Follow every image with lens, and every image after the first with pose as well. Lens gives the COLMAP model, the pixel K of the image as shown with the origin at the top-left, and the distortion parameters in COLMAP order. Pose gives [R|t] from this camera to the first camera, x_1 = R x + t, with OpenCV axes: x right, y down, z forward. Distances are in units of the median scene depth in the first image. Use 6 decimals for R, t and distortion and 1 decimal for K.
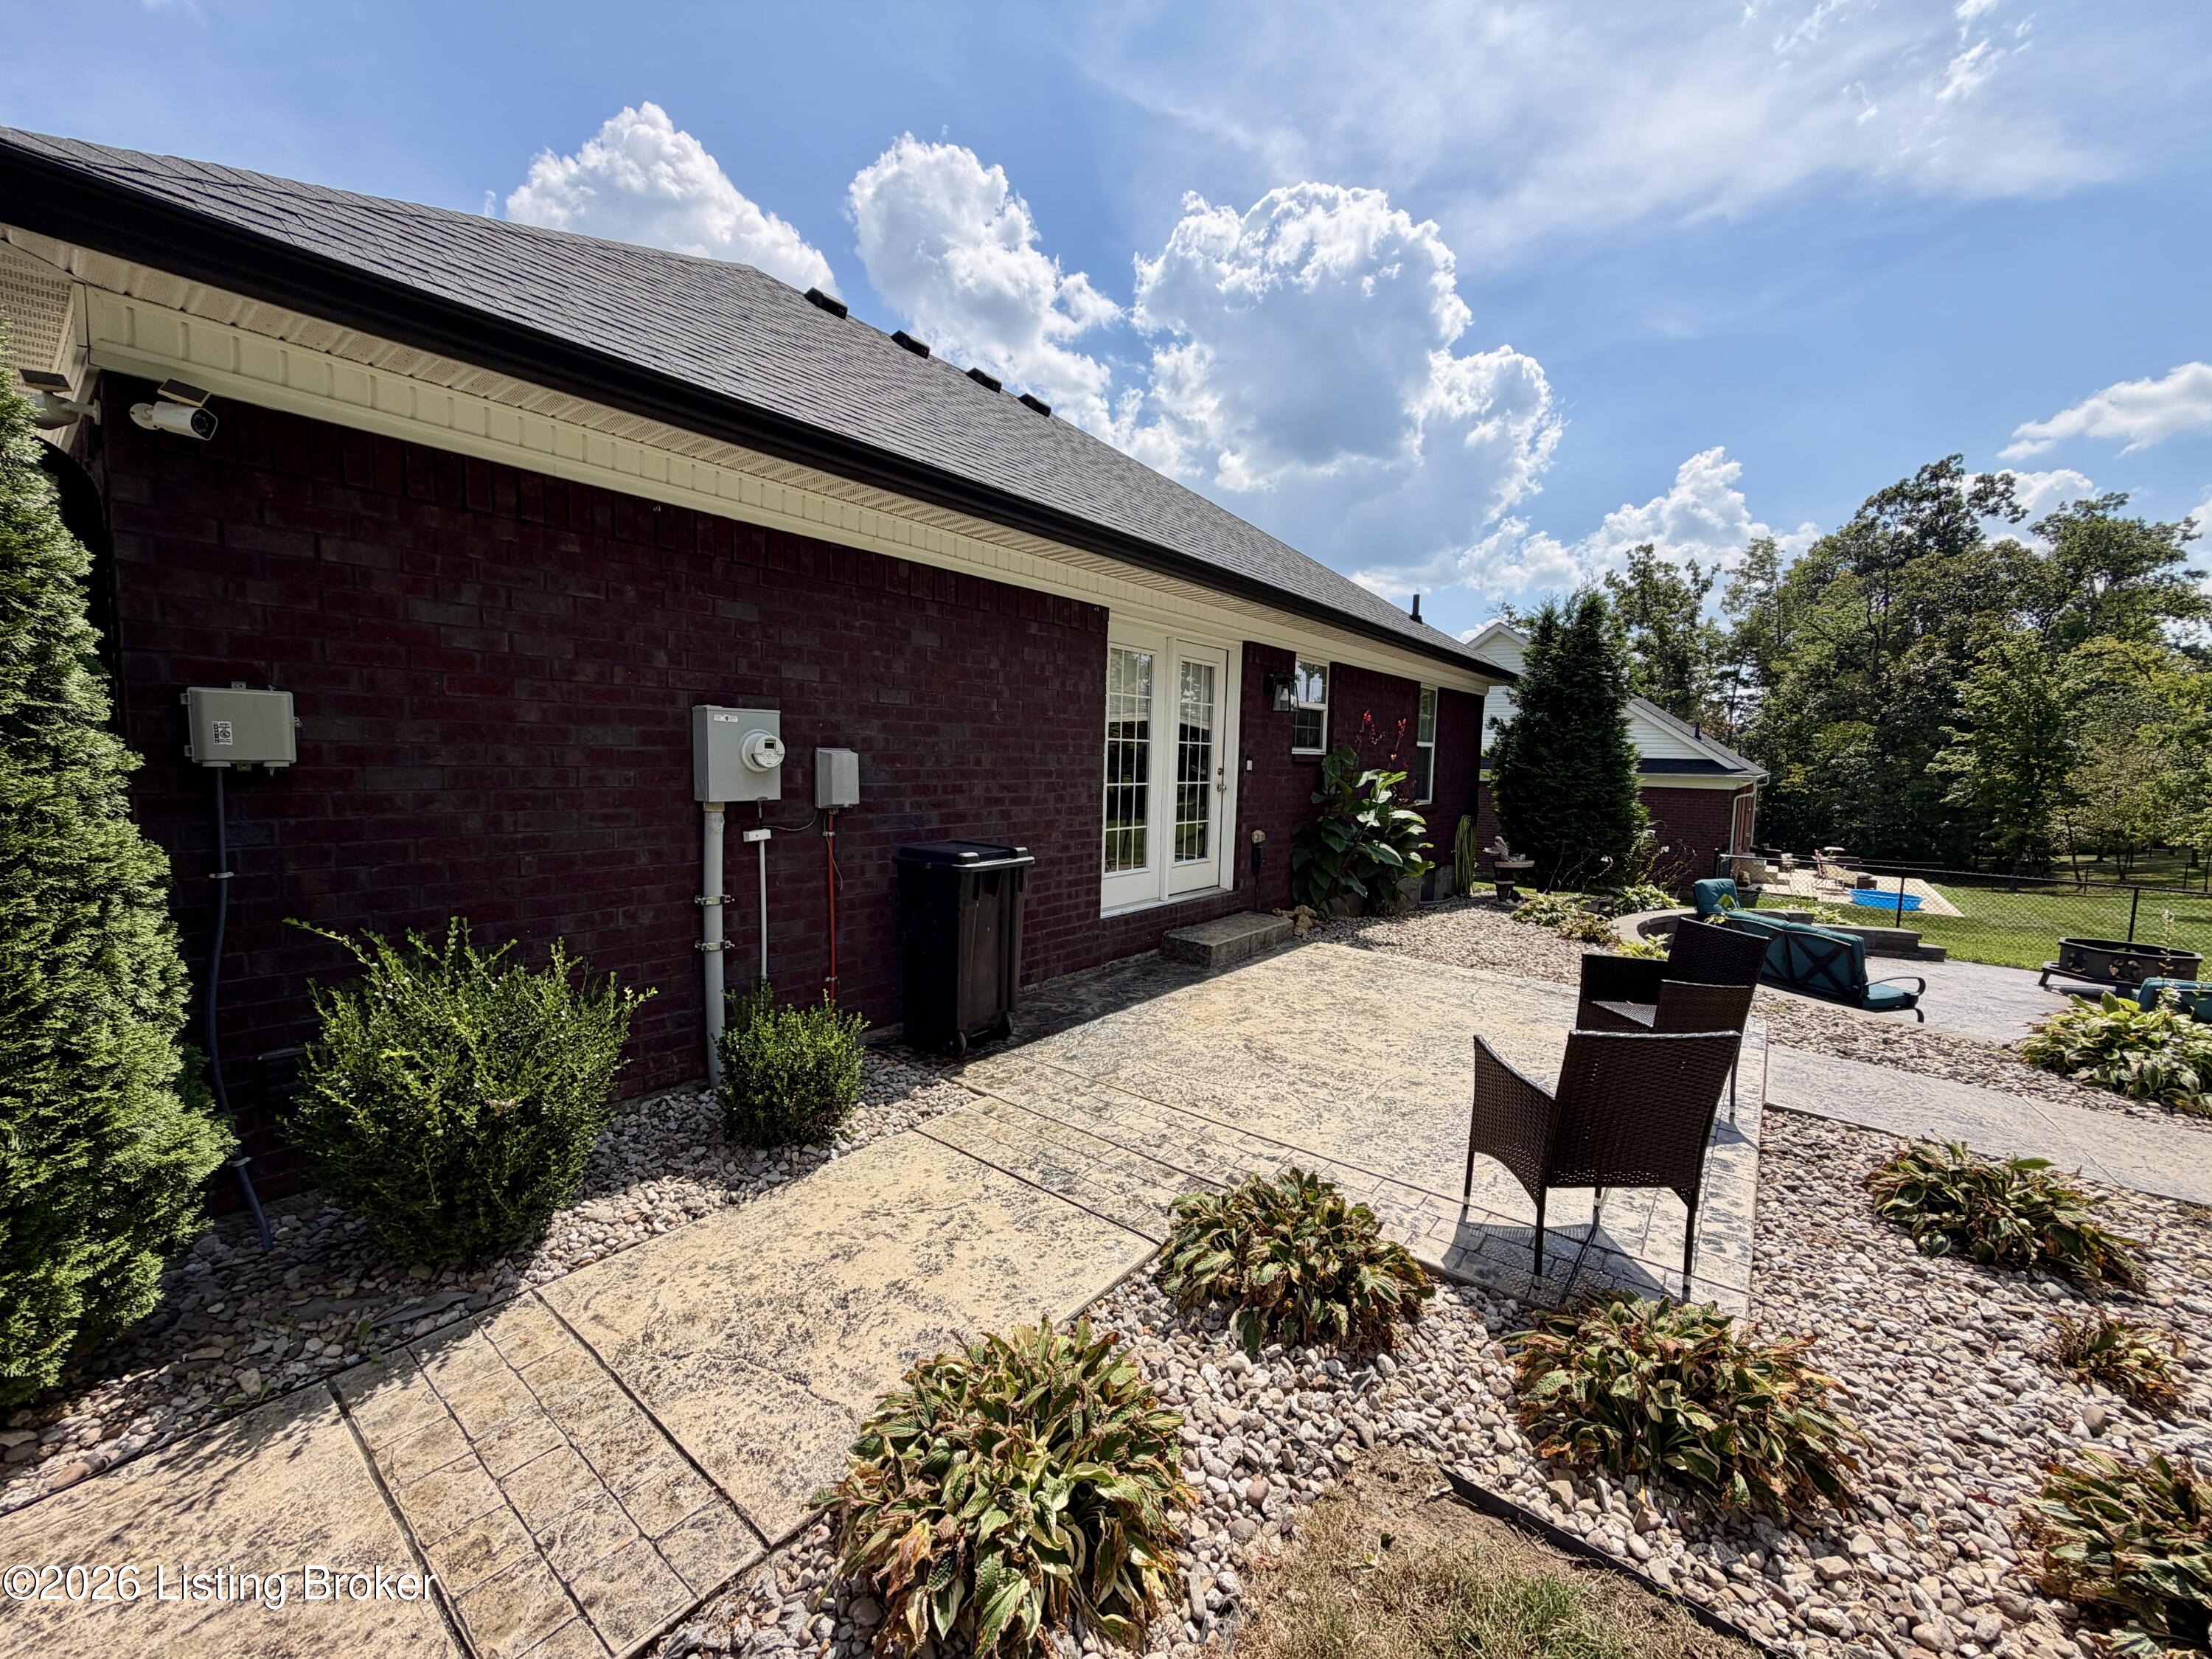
lens RADIAL K [[881.7, 0, 1100.1], [0, 881.7, 831.7], [0, 0, 1]] dist [0.000130, -0.000189]
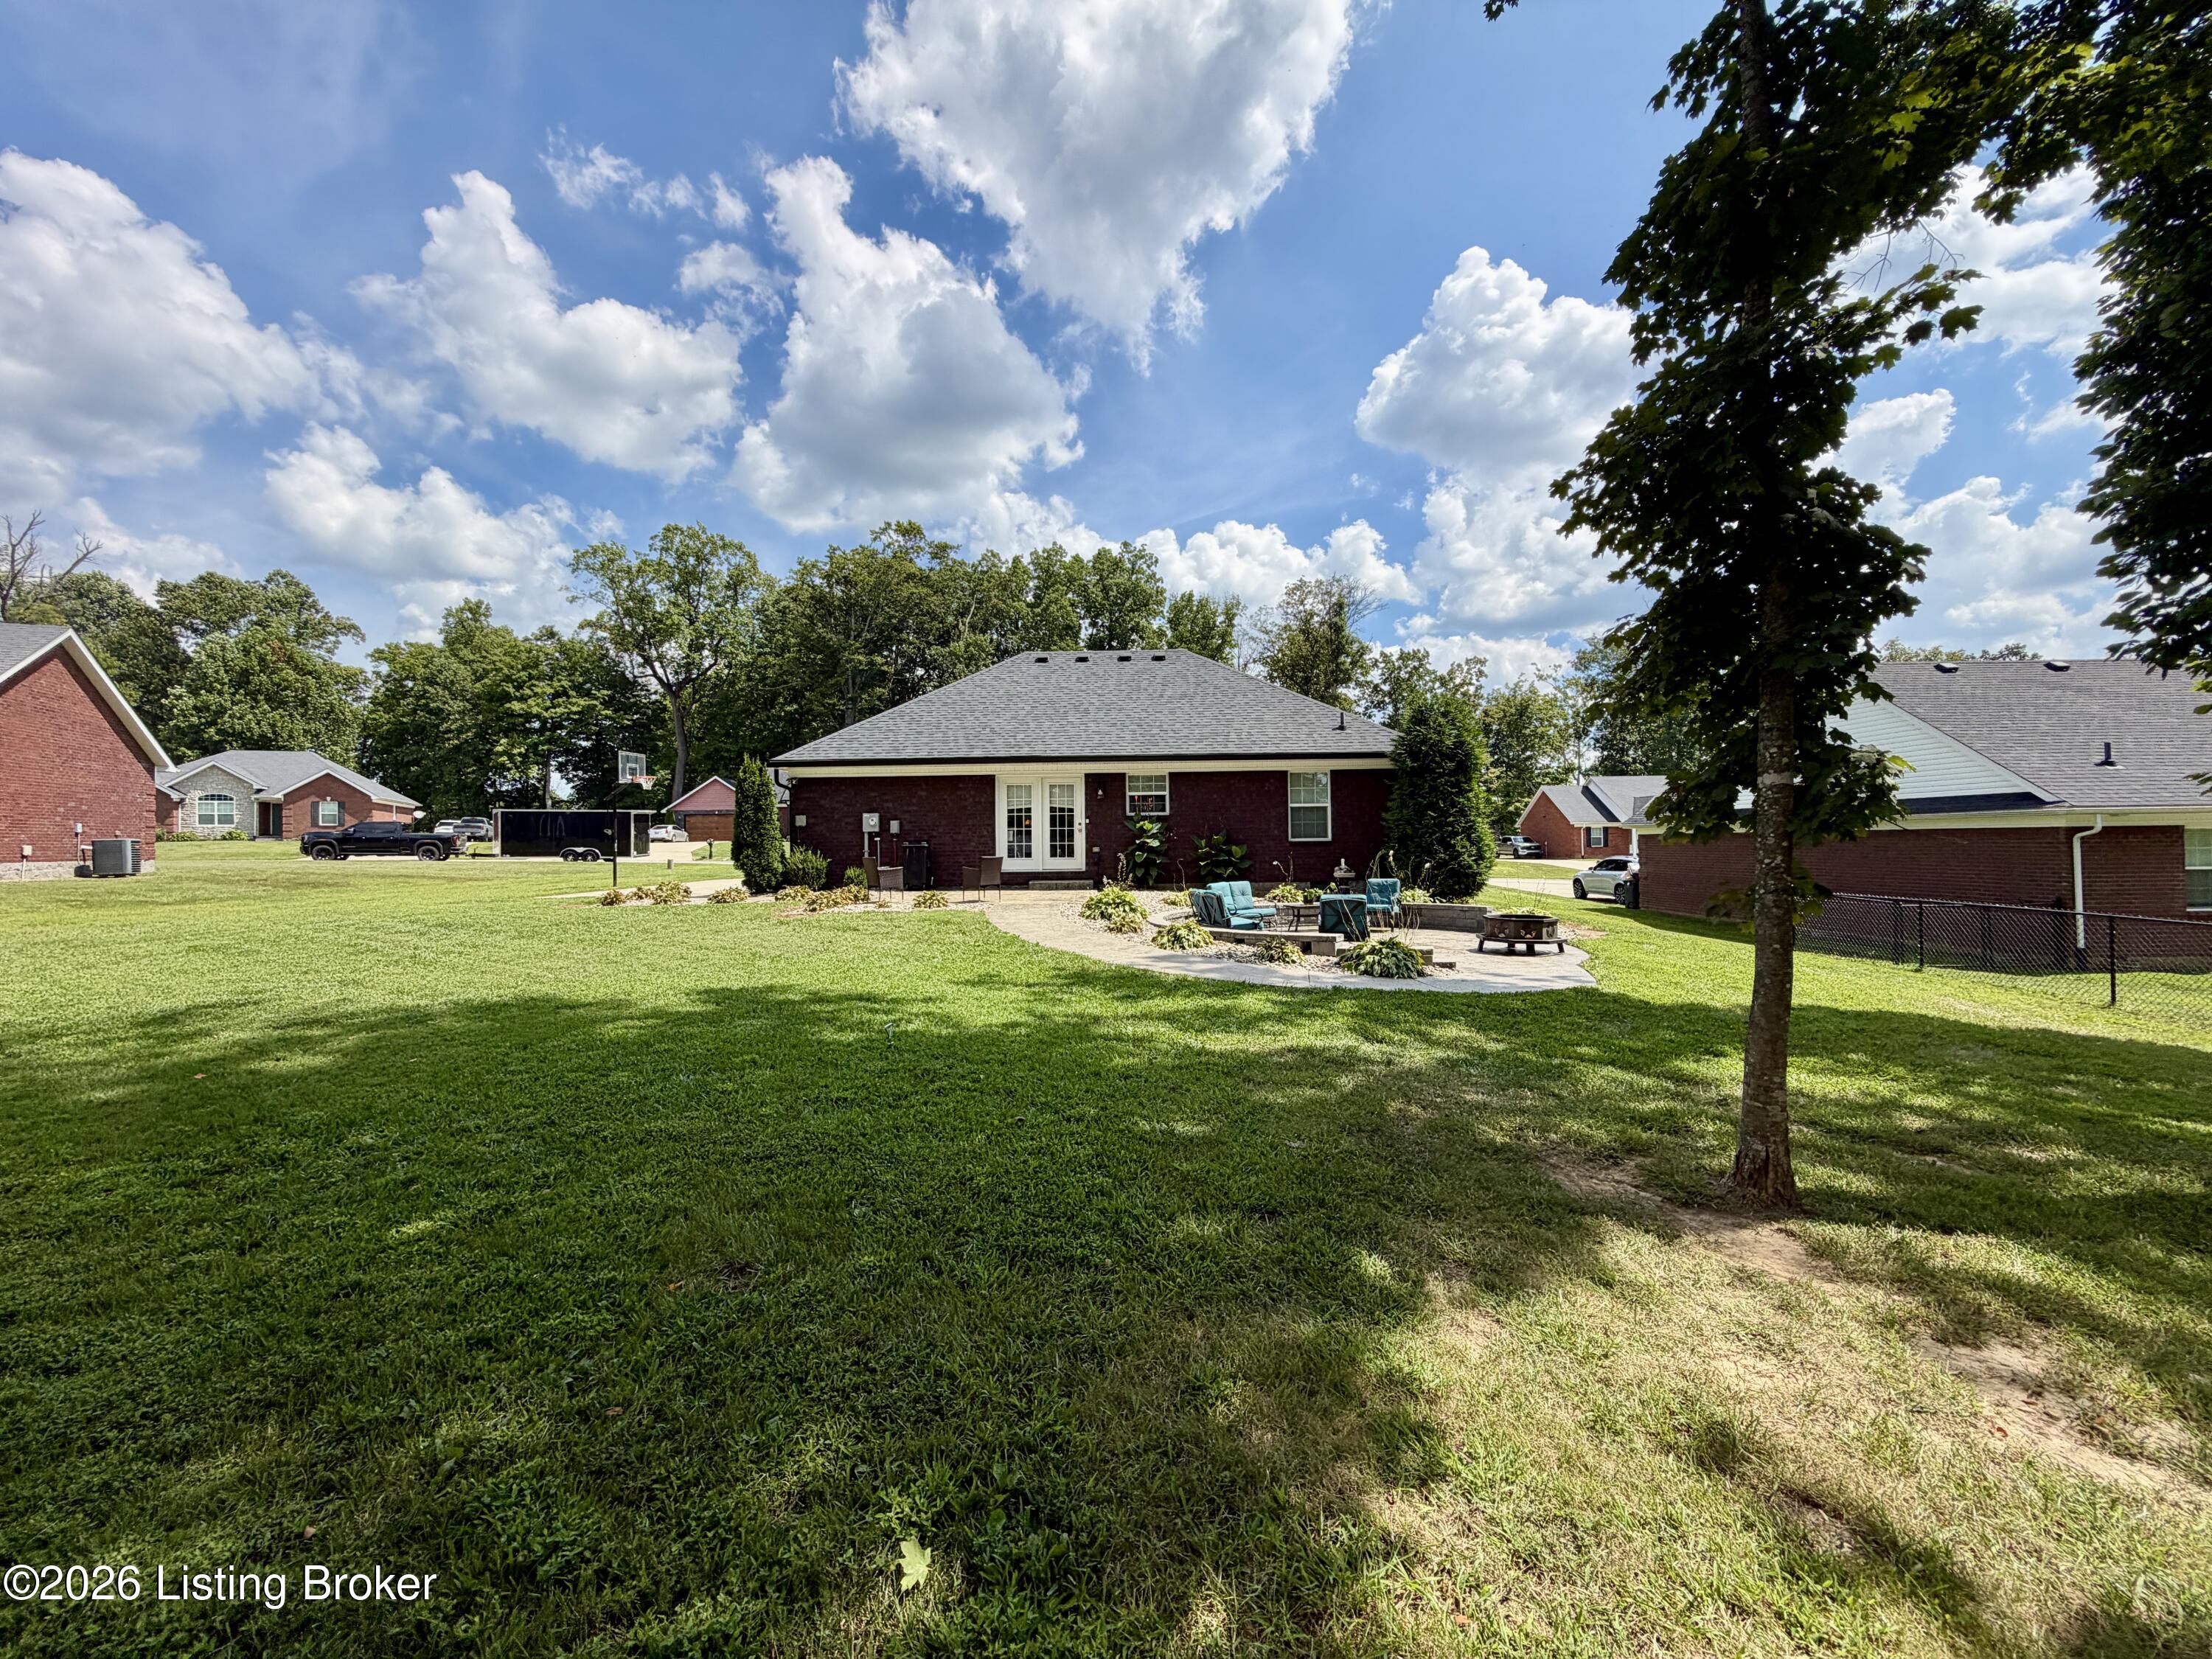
lens RADIAL K [[879.1, 0, 1101.8], [0, 879.1, 833.2], [0, 0, 1]] dist [0.001880, -0.000501]
pose [[0.600759, -0.038406, -0.798507, 0.301983], [-0.043364, 0.995809, -0.080521, 0.022020], [0.798254, 0.083001, 0.596575, -0.064497]]
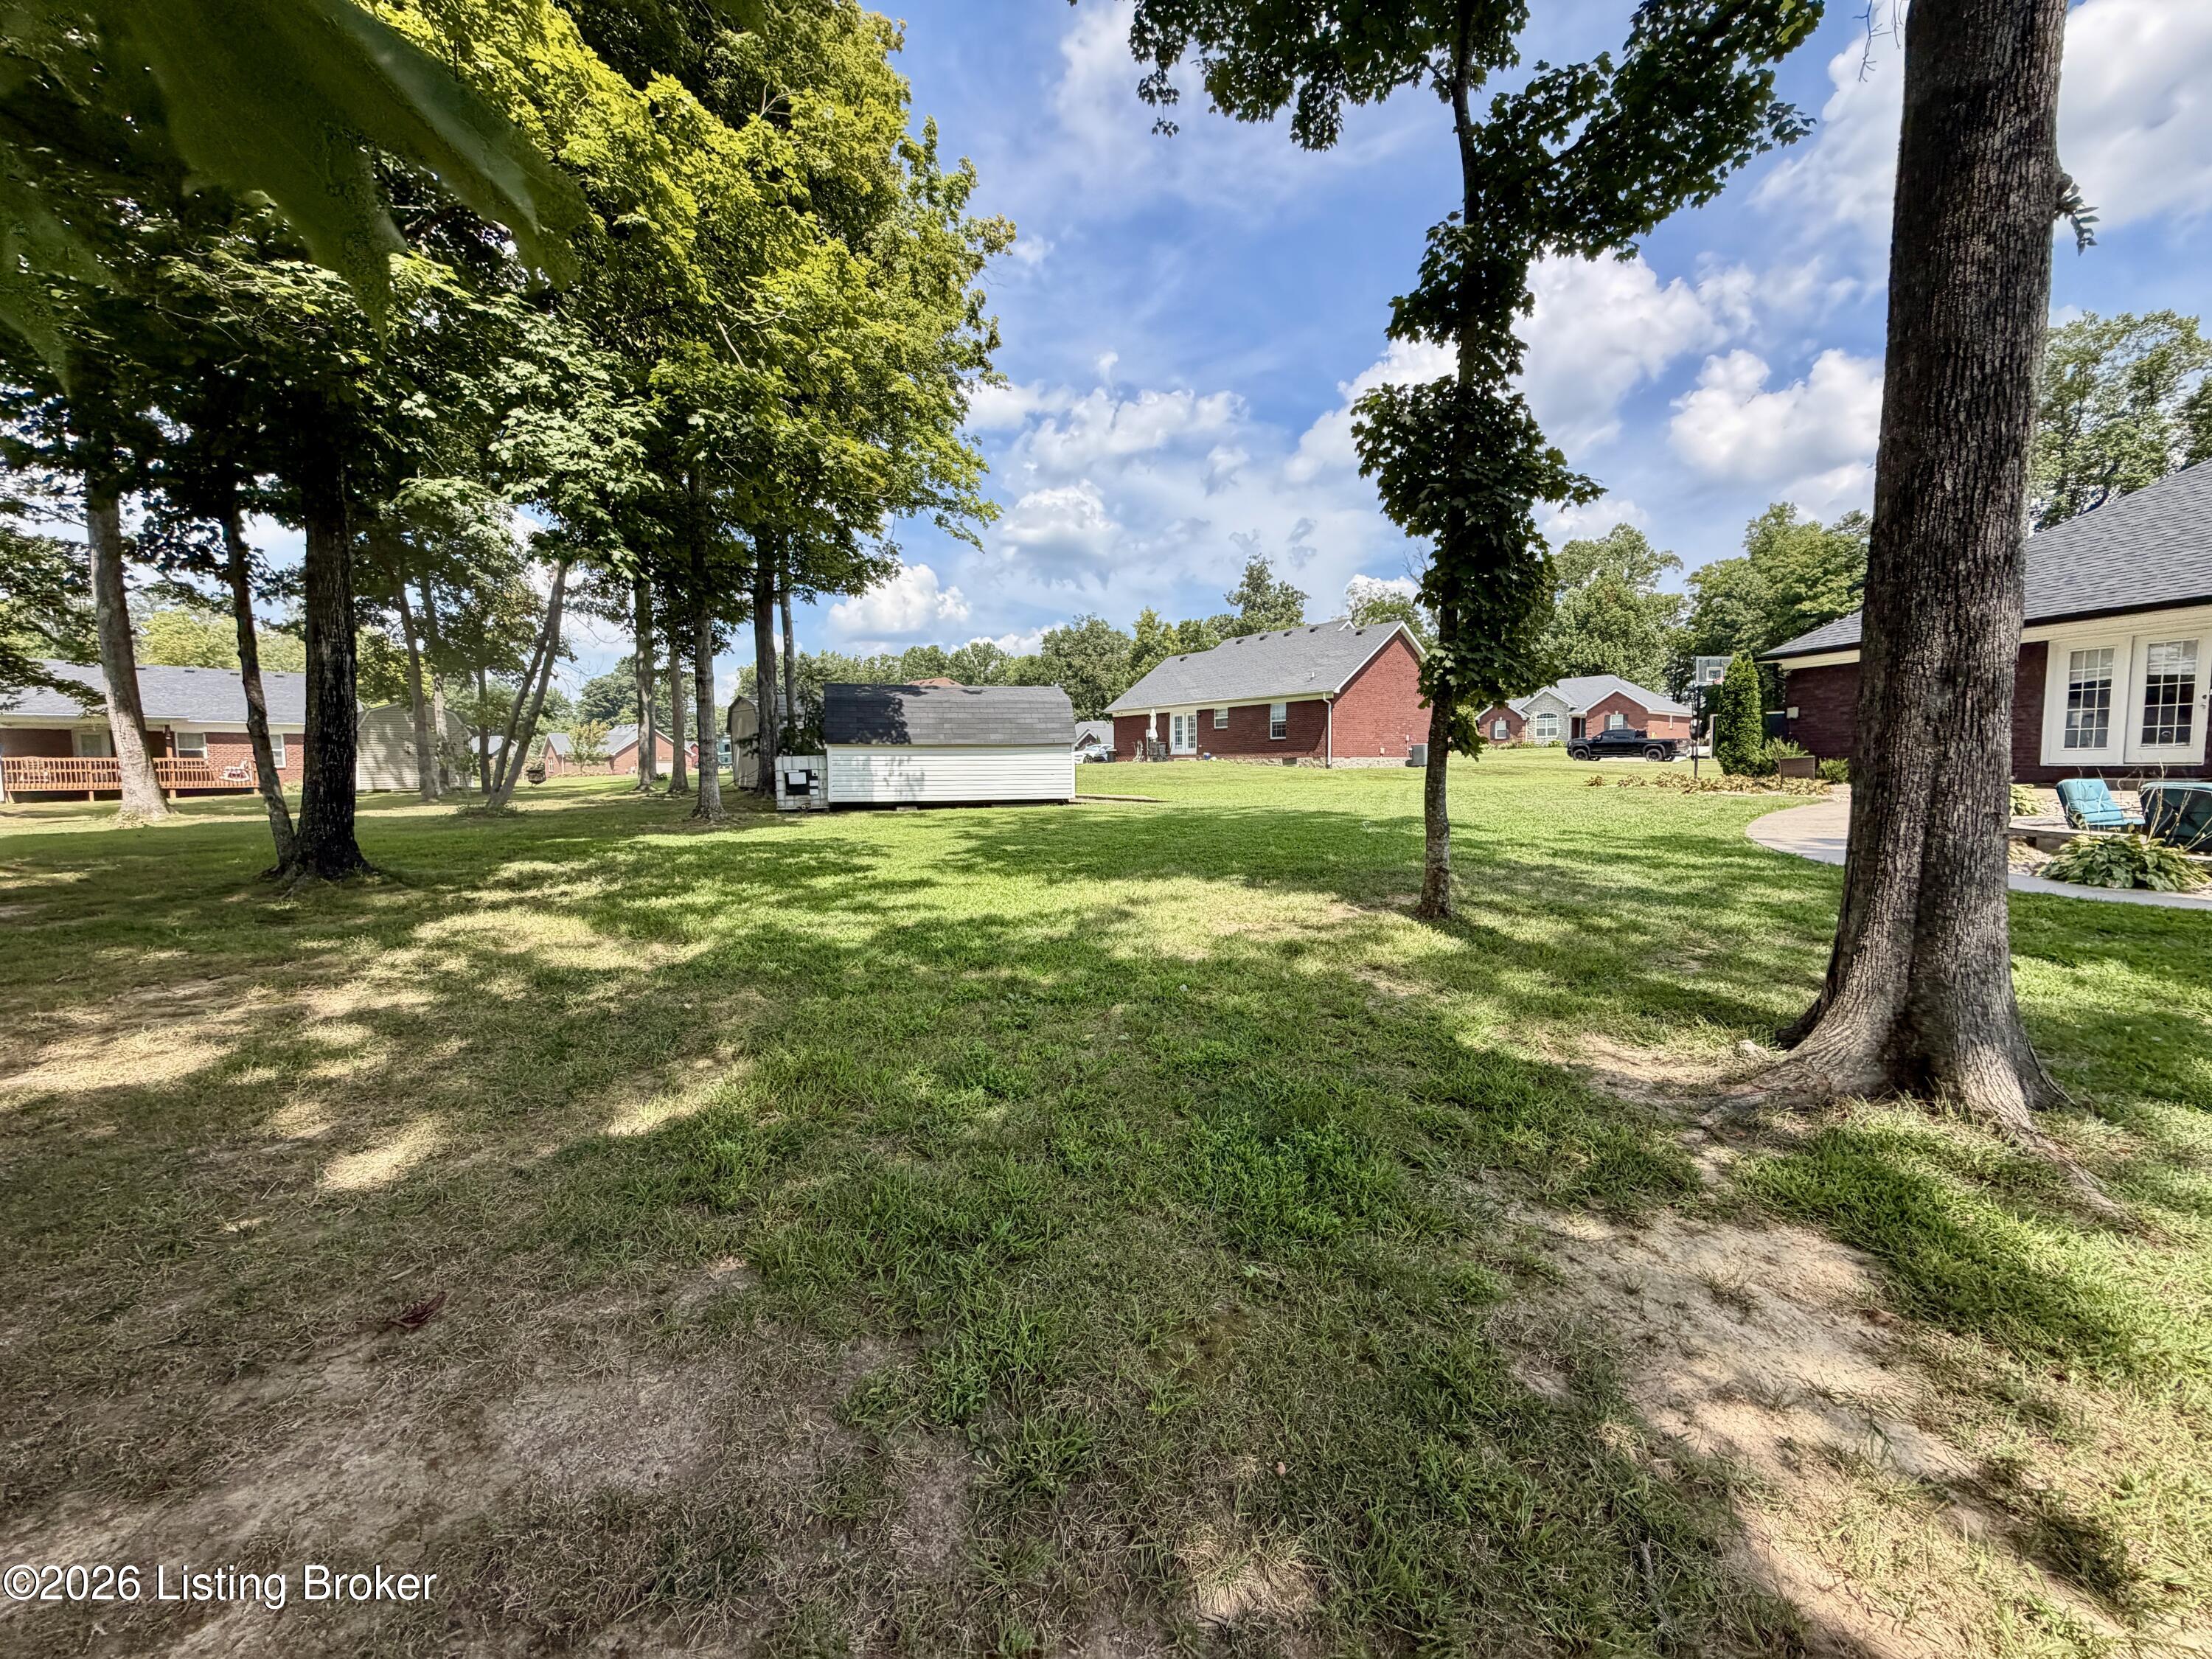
lens RADIAL K [[879.1, 0, 1101.8], [0, 879.1, 833.2], [0, 0, 1]] dist [0.001880, -0.000501]
pose [[-0.626584, 0.042350, -0.778202, 0.393490], [-0.070813, 0.991298, 0.110963, 0.022047], [0.776130, 0.124635, -0.618133, 0.056239]]
